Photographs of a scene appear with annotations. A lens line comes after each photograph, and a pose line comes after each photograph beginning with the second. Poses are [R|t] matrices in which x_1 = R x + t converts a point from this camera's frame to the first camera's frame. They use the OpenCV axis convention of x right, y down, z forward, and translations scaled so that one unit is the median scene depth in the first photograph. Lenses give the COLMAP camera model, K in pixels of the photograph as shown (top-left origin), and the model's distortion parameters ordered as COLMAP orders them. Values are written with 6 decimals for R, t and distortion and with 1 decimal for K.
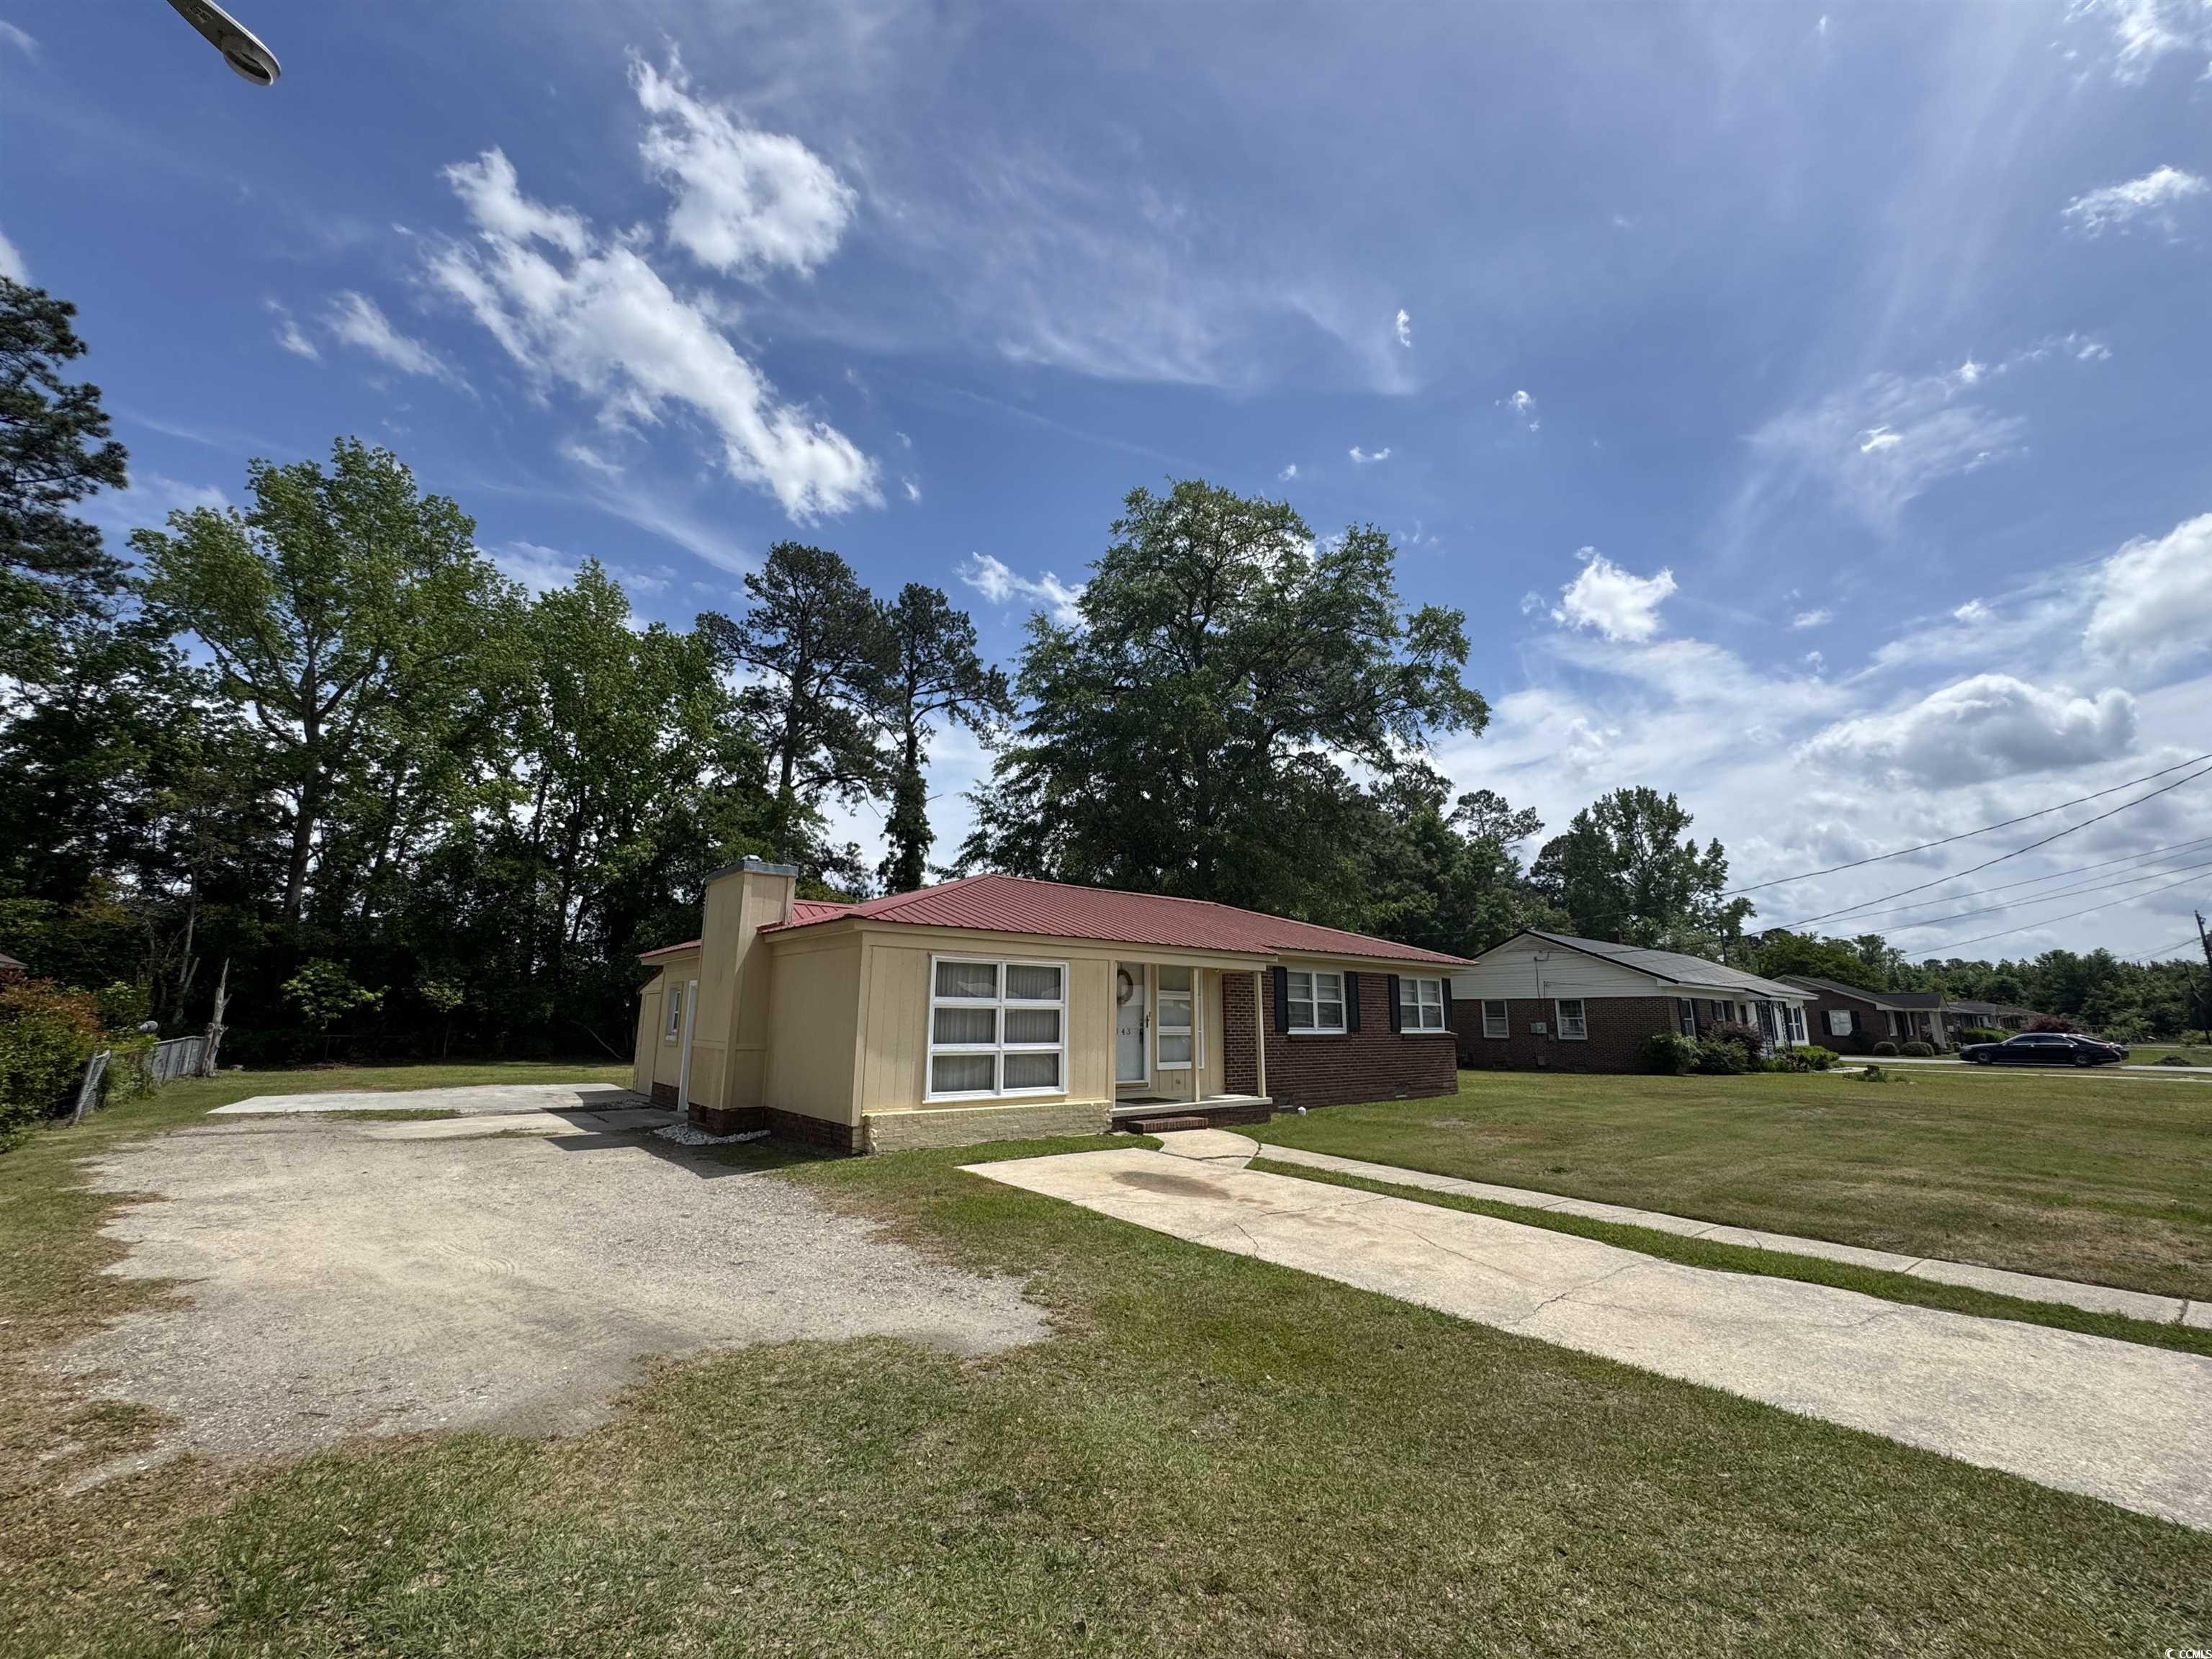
lens RADIAL K [[891.5, 0, 1104.6], [0, 891.5, 822.3], [0, 0, 1]] dist [0.003882, 0.000062]
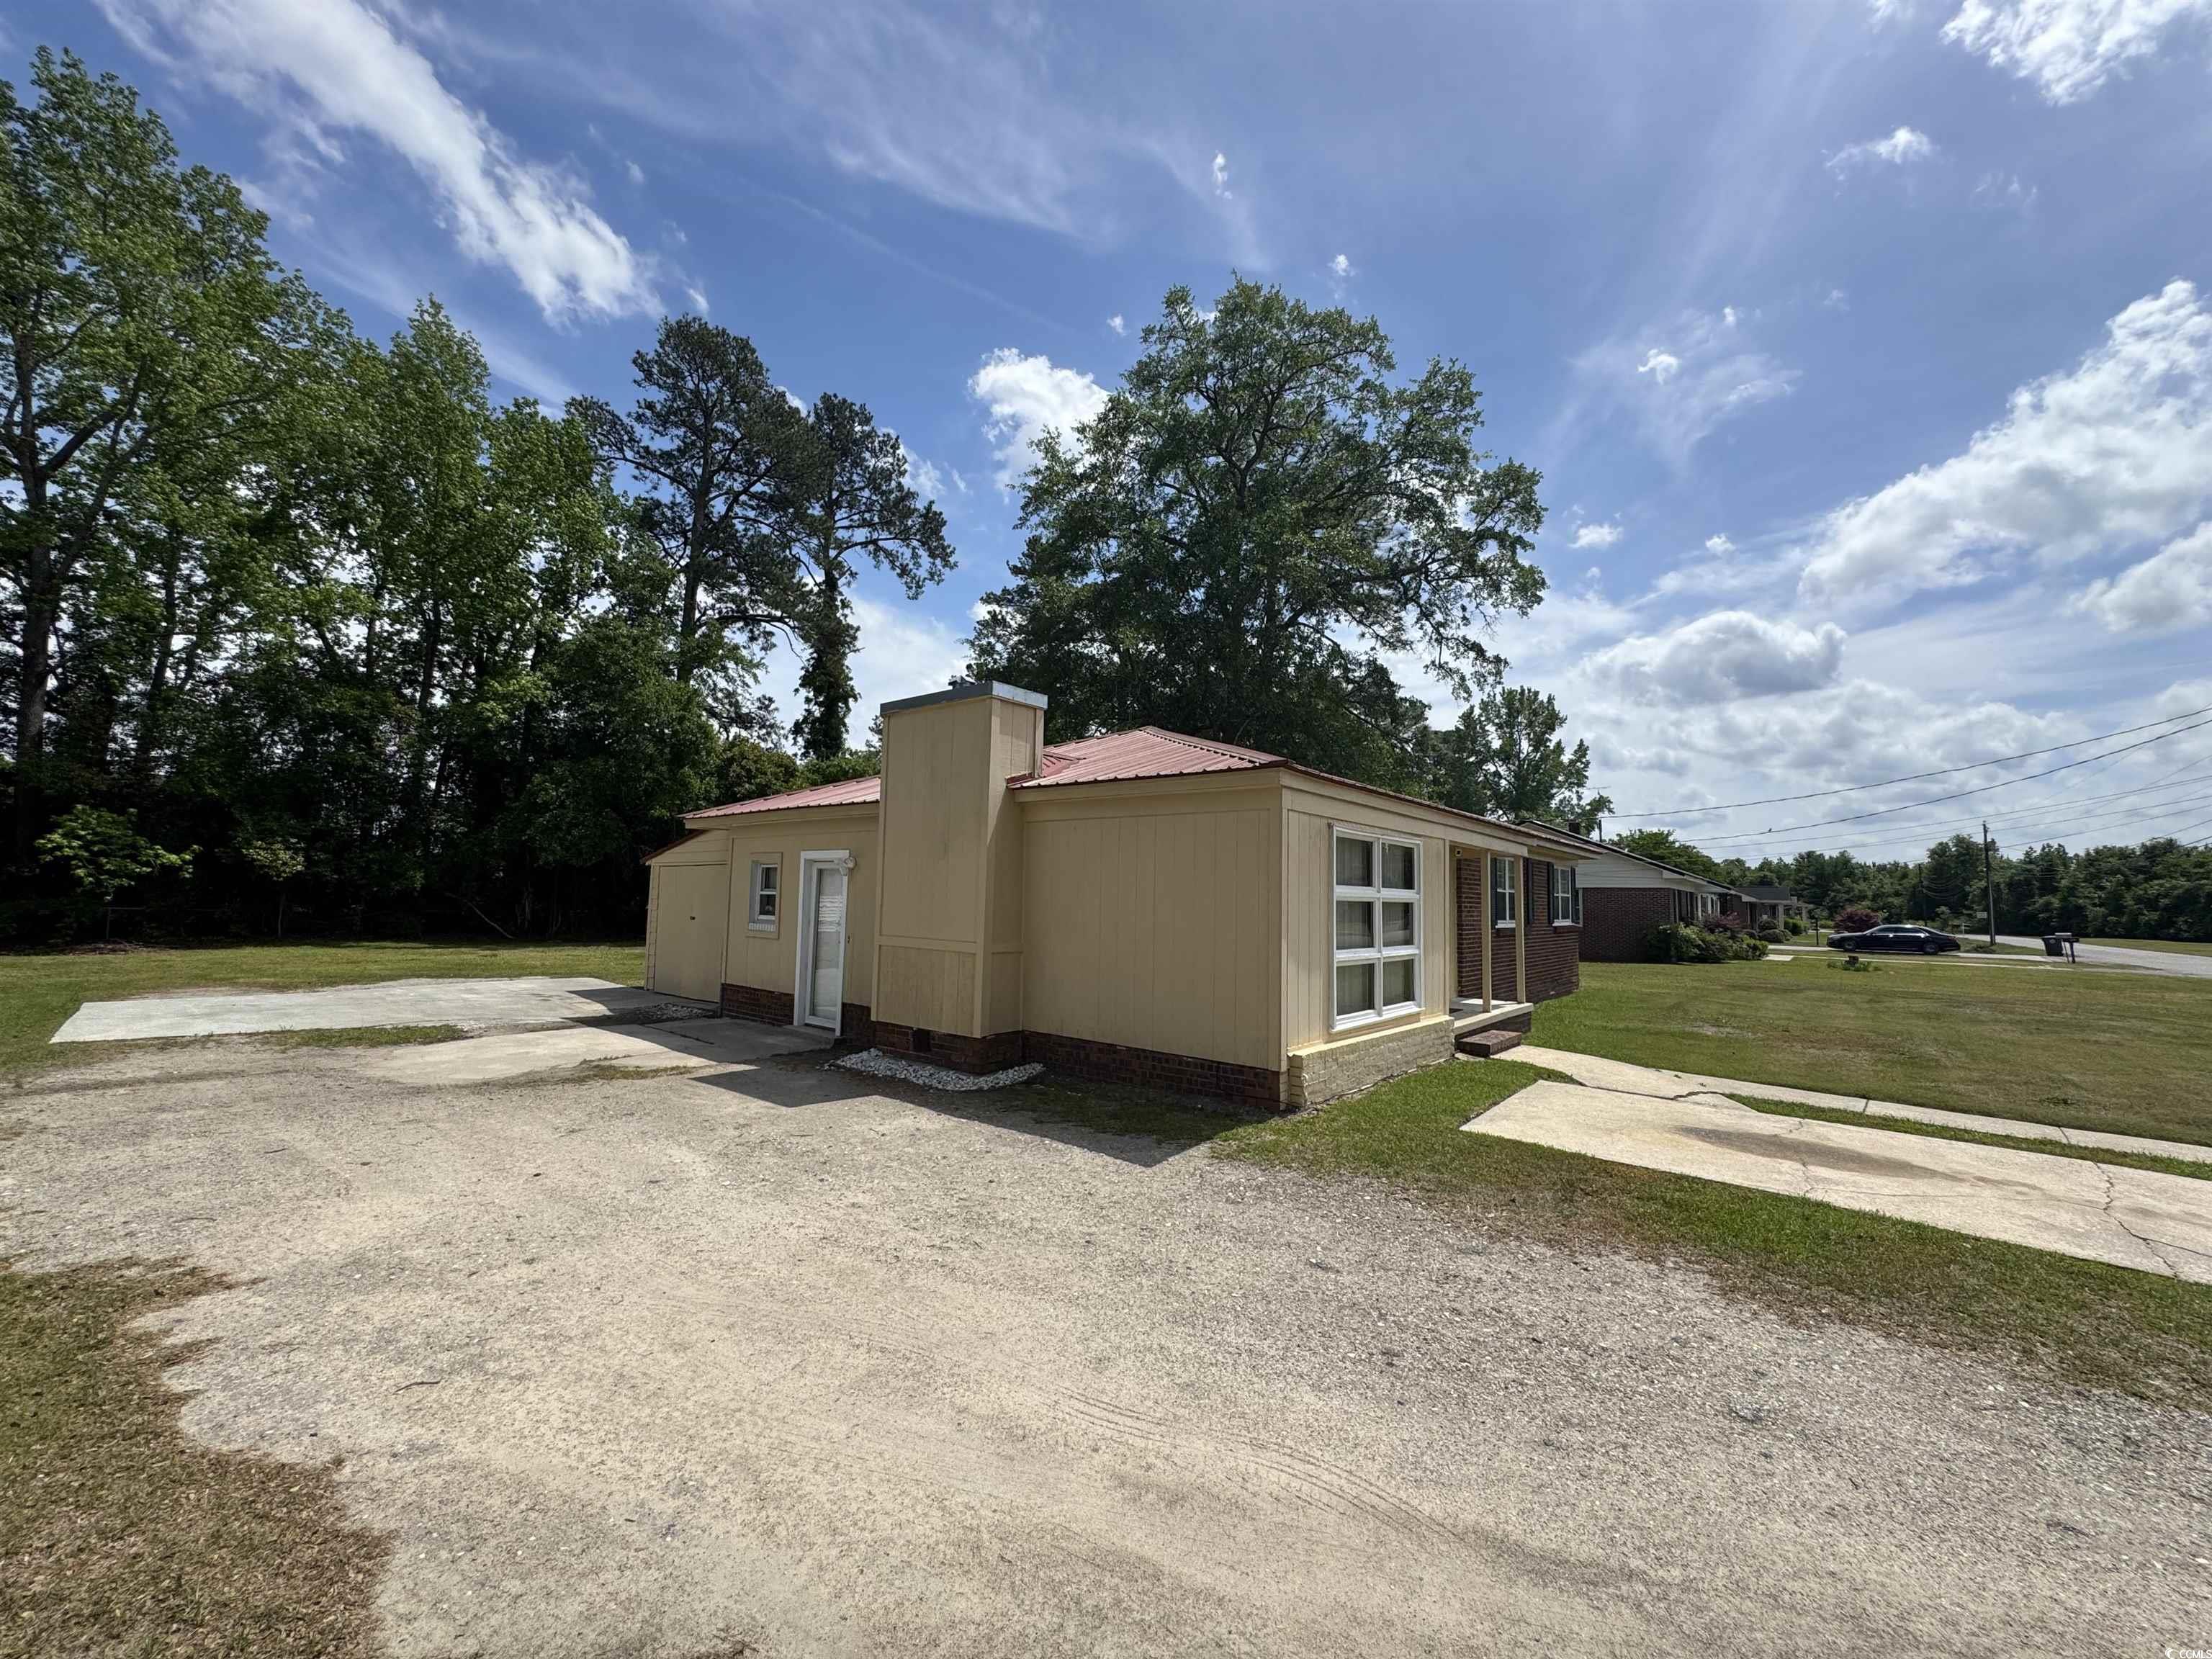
lens RADIAL K [[891.5, 0, 1092.3], [0, 891.5, 819.8], [0, 0, 1]] dist [0.003882, 0.000062]
pose [[0.983962, 0.030566, 0.175738, -0.167173], [-0.053390, 0.990509, 0.126654, 0.021333], [-0.170199, -0.134005, 0.976256, 0.115033]]
